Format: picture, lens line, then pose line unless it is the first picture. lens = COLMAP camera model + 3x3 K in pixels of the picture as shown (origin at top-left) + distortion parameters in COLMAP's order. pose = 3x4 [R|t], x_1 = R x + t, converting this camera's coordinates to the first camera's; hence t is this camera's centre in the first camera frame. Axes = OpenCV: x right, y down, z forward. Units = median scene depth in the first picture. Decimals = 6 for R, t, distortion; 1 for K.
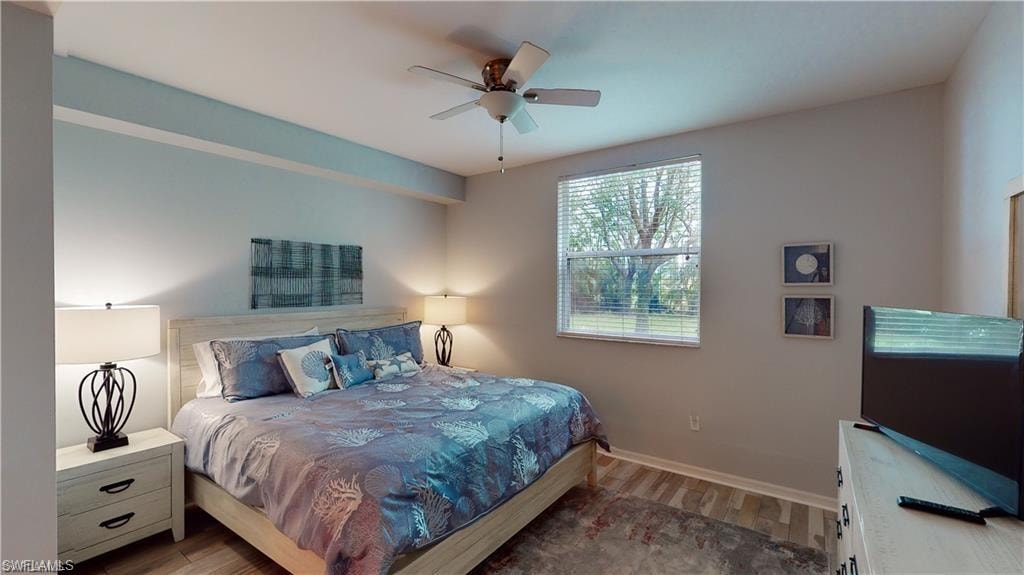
lens RADIAL K [[422.6, 0, 512.0], [0, 422.6, 287.5], [0, 0, 1]] dist [-0.001025, -0.000009]
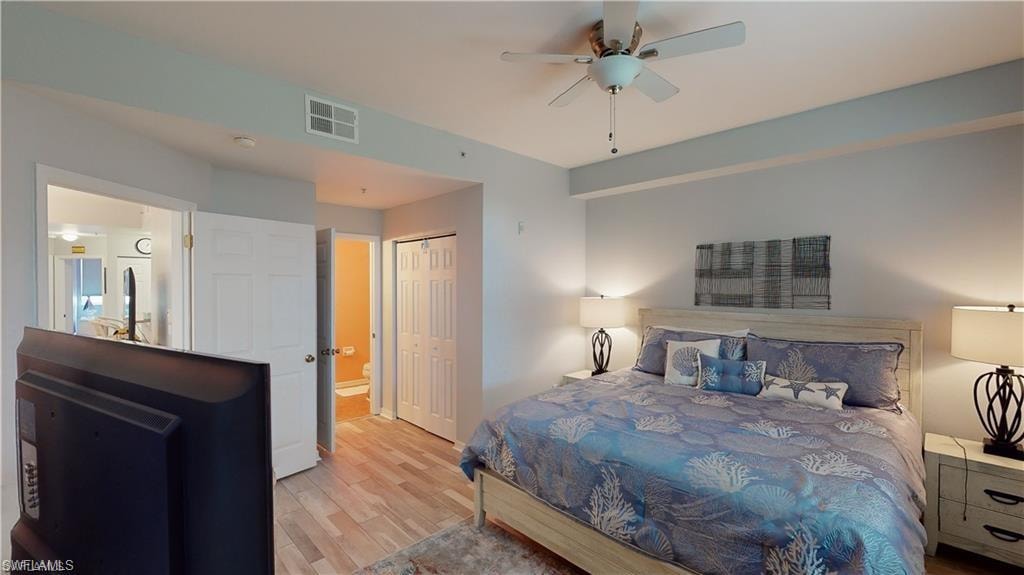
lens RADIAL K [[422.6, 0, 512.0], [0, 422.6, 287.5], [0, 0, 1]] dist [-0.001025, -0.000009]
pose [[-0.165793, 0.013095, -0.986074, 0.571112], [-0.000453, 0.999911, 0.013354, -0.013493], [0.986160, 0.002660, -0.165773, 0.622914]]
